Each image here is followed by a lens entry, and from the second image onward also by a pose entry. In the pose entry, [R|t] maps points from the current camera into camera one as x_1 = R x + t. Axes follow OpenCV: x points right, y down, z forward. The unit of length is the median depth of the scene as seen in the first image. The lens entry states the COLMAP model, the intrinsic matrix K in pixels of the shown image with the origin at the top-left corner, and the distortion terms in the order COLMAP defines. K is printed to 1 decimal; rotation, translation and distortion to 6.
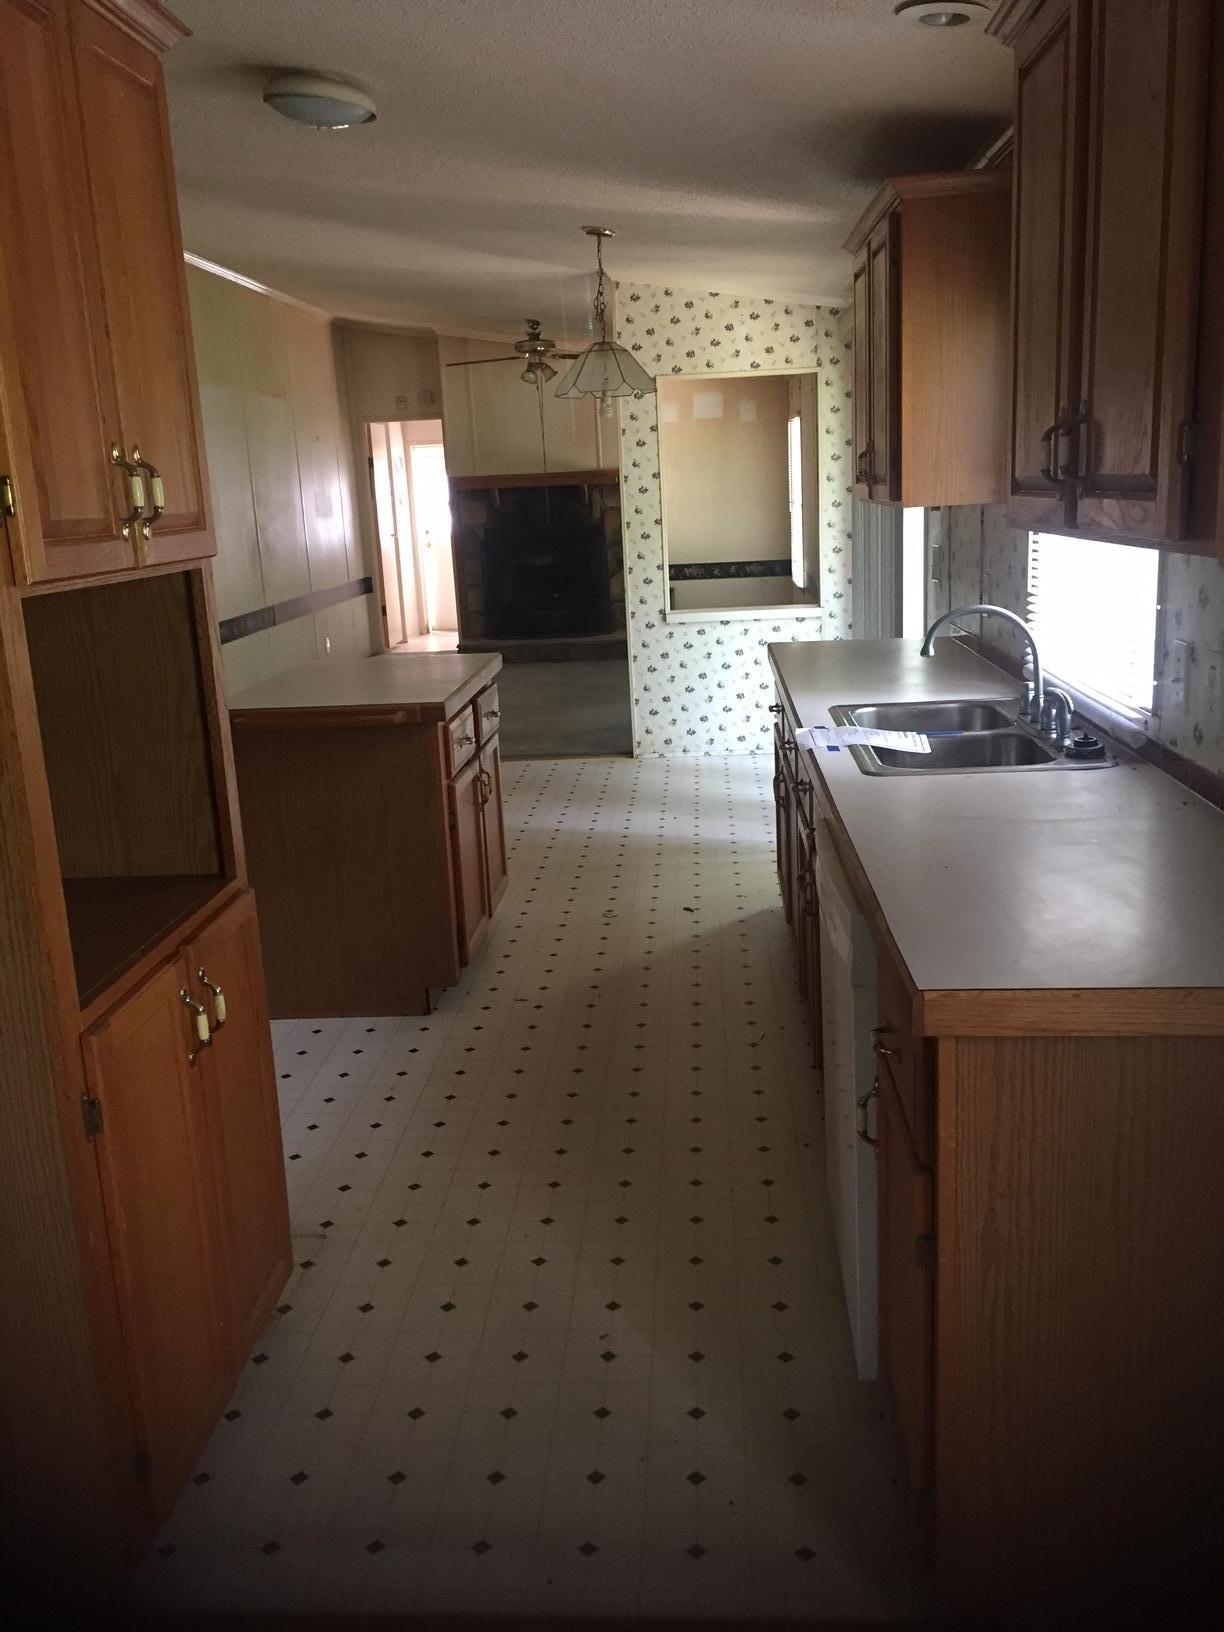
lens RADIAL K [[1401.9, 0, 612.8], [0, 1401.9, 817.5], [0, 0, 1]] dist [0.066770, -0.096374]
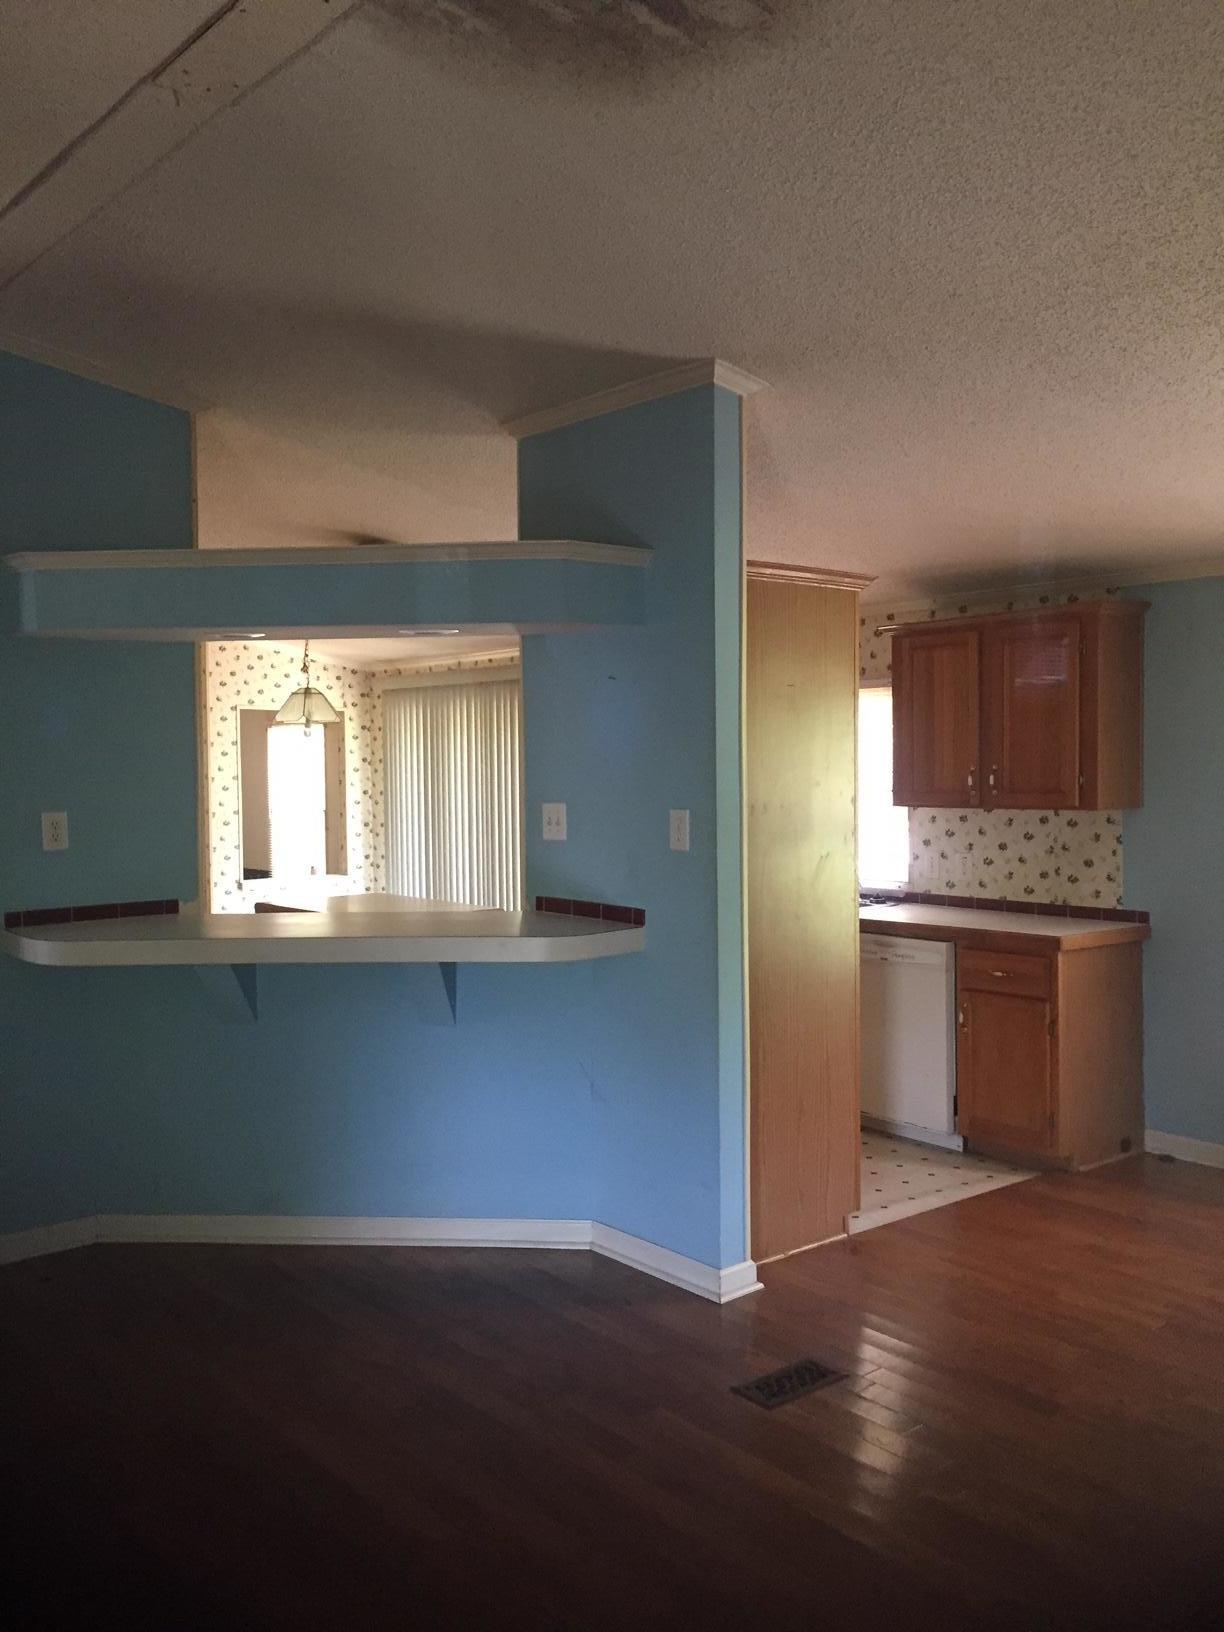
lens RADIAL K [[1401.9, 0, 618.3], [0, 1401.9, 812.5], [0, 0, 1]] dist [0.066770, -0.096374]
pose [[0.733271, 0.015501, 0.679760, -1.057988], [0.134677, 0.976621, -0.167550, 0.095714], [-0.666465, 0.214407, 0.714040, -0.282087]]
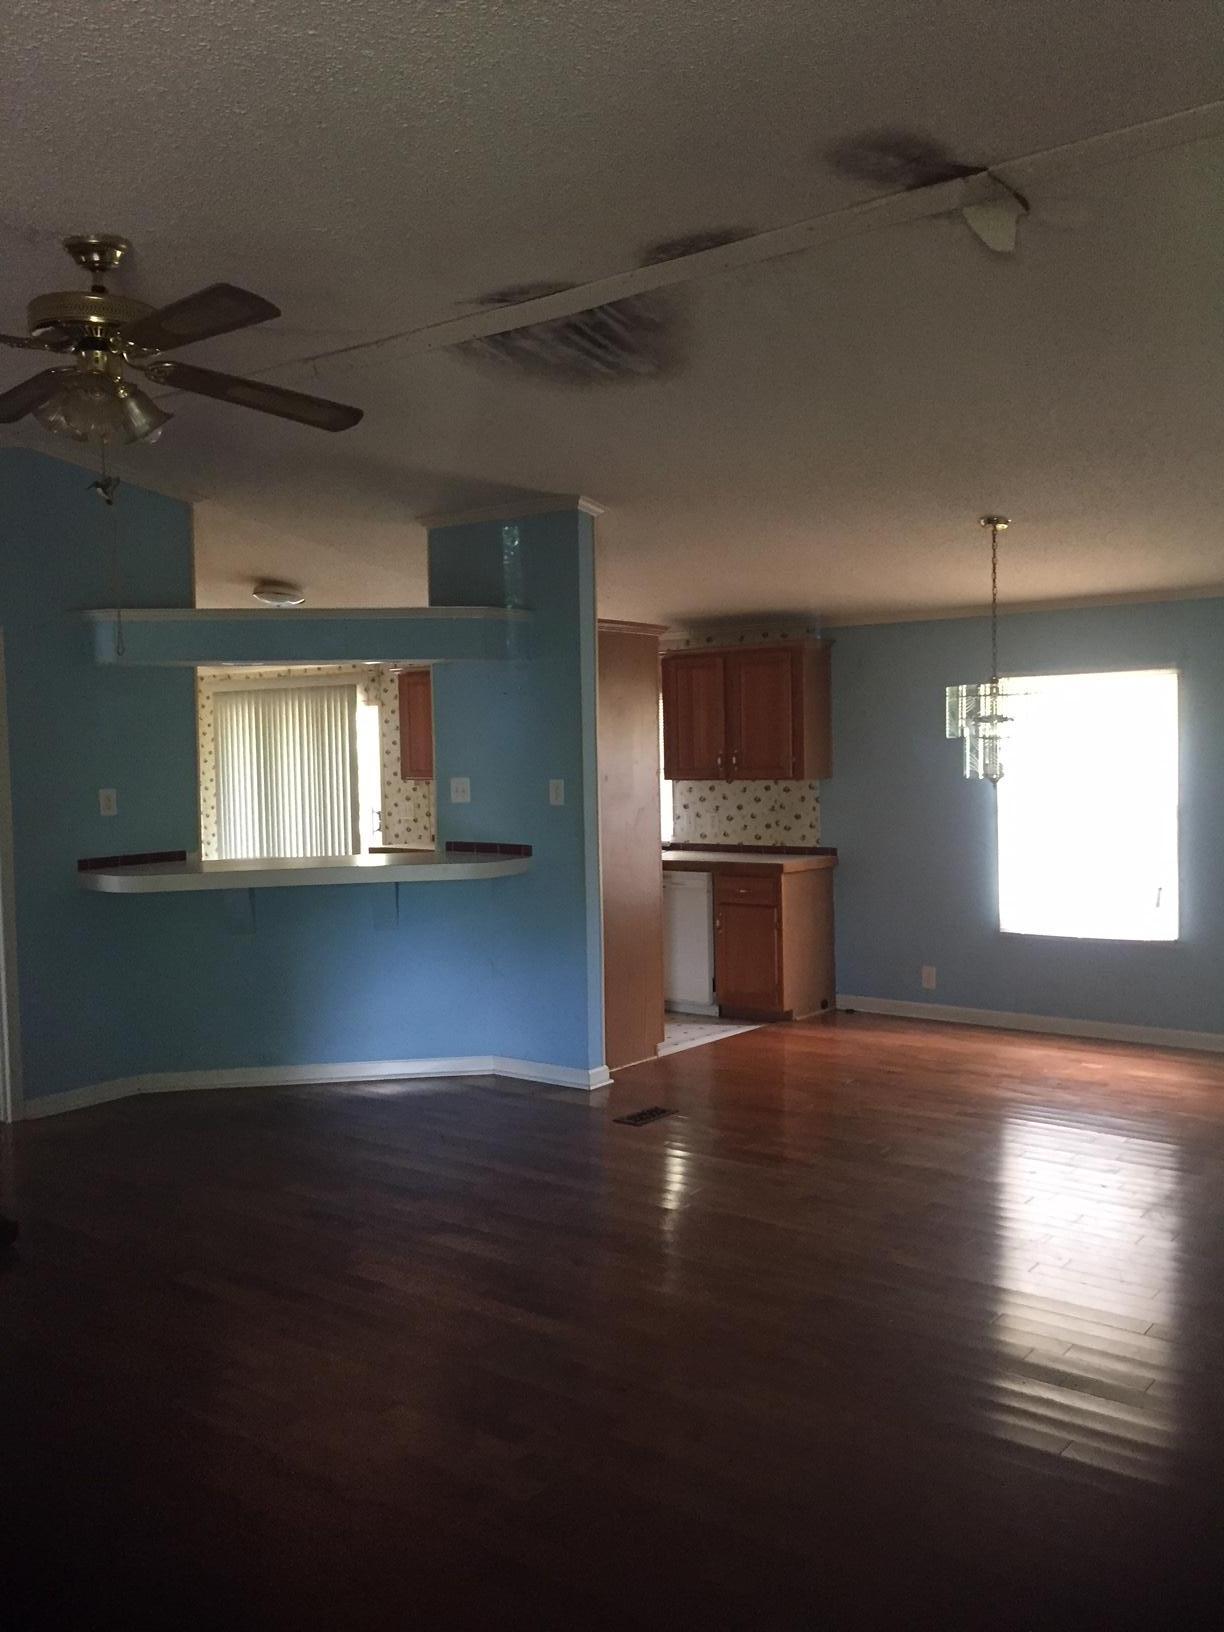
lens RADIAL K [[1401.9, 0, 615.1], [0, 1401.9, 820.5], [0, 0, 1]] dist [0.066770, -0.096374]
pose [[0.572456, -0.005766, 0.819915, -1.582053], [0.184402, 0.975263, -0.121889, 0.177700], [-0.798930, 0.220970, 0.559359, -0.507772]]
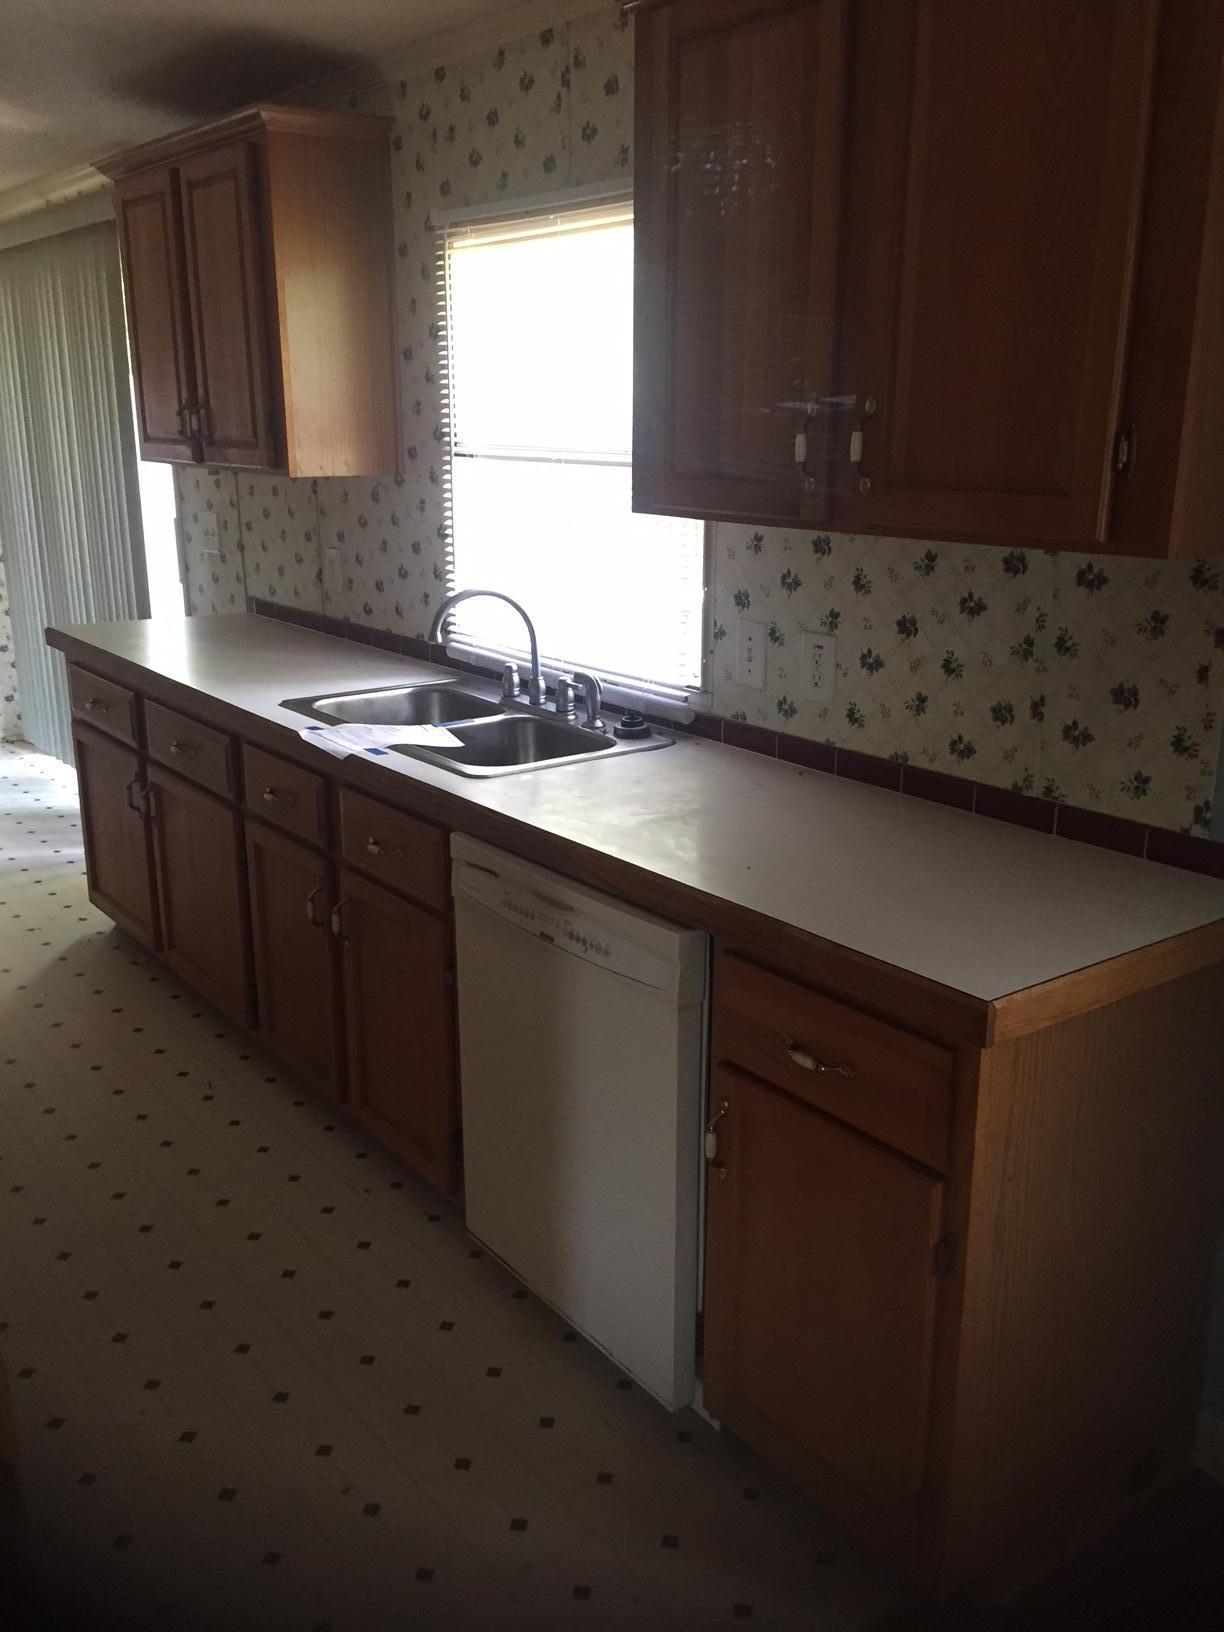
lens RADIAL K [[1401.9, 0, 616.7], [0, 1401.9, 809.3], [0, 0, 1]] dist [0.066770, -0.096374]
pose [[0.757778, -0.126196, 0.640193, -0.221786], [0.110081, 0.991782, 0.065203, -0.038612], [-0.643160, 0.021064, 0.765442, 0.153251]]
